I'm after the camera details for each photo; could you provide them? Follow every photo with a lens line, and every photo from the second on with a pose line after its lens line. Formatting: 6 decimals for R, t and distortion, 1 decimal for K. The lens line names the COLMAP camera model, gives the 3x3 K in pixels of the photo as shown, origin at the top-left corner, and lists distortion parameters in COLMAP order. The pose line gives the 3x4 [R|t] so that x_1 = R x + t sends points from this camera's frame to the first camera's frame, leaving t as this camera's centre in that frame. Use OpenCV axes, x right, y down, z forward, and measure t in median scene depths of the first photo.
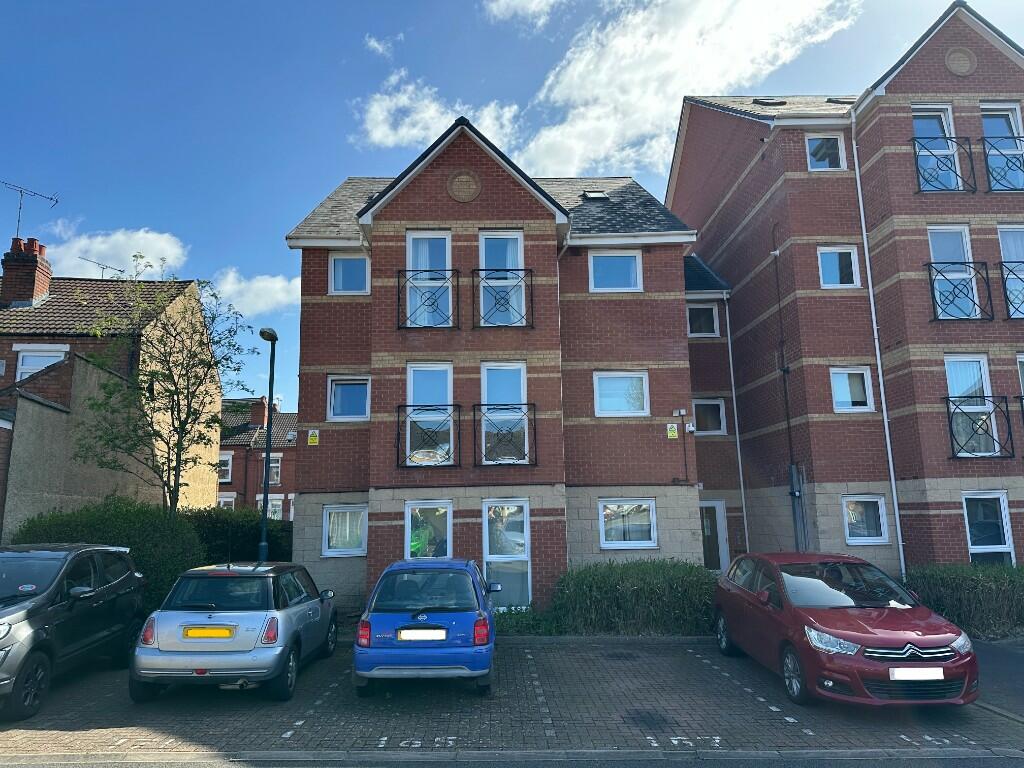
lens RADIAL K [[717.1, 0, 511.2], [0, 717.1, 388.0], [0, 0, 1]] dist [0.104032, -0.141769]
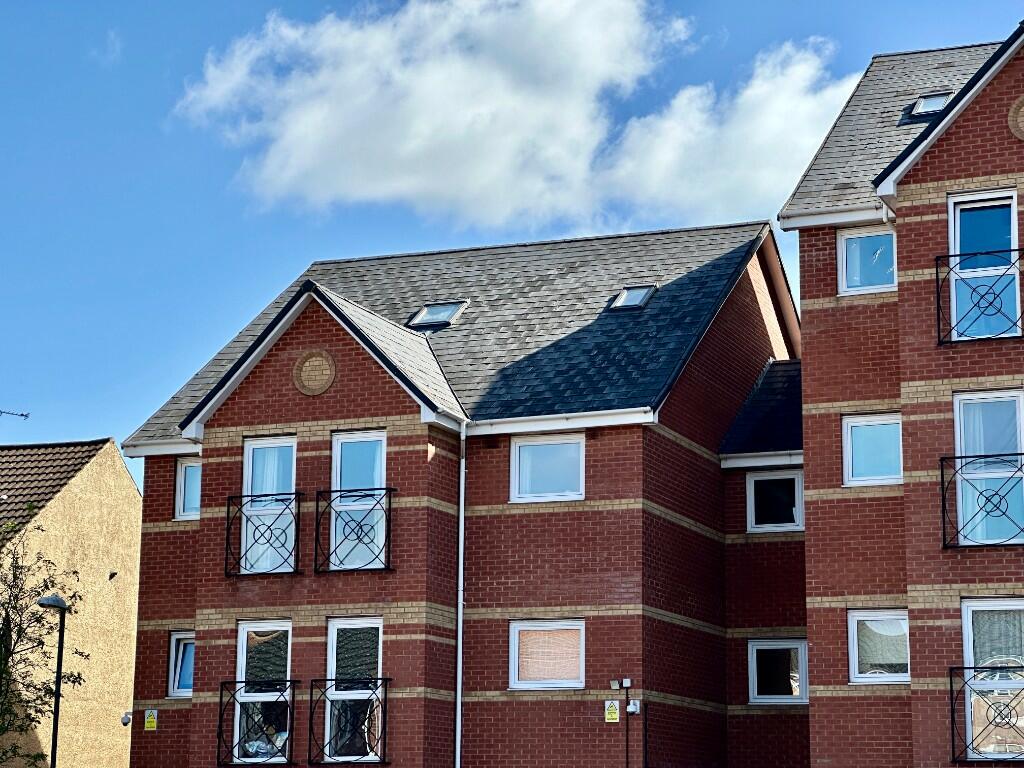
lens RADIAL K [[2320.5, 0, 526.5], [0, 2320.5, 383.5], [0, 0, 1]] dist [0.177644, 0.267429]
pose [[0.915699, -0.049992, -0.398743, 1.070342], [0.041761, 0.998698, -0.029308, -0.192442], [0.399689, 0.010185, 0.916594, -1.067032]]
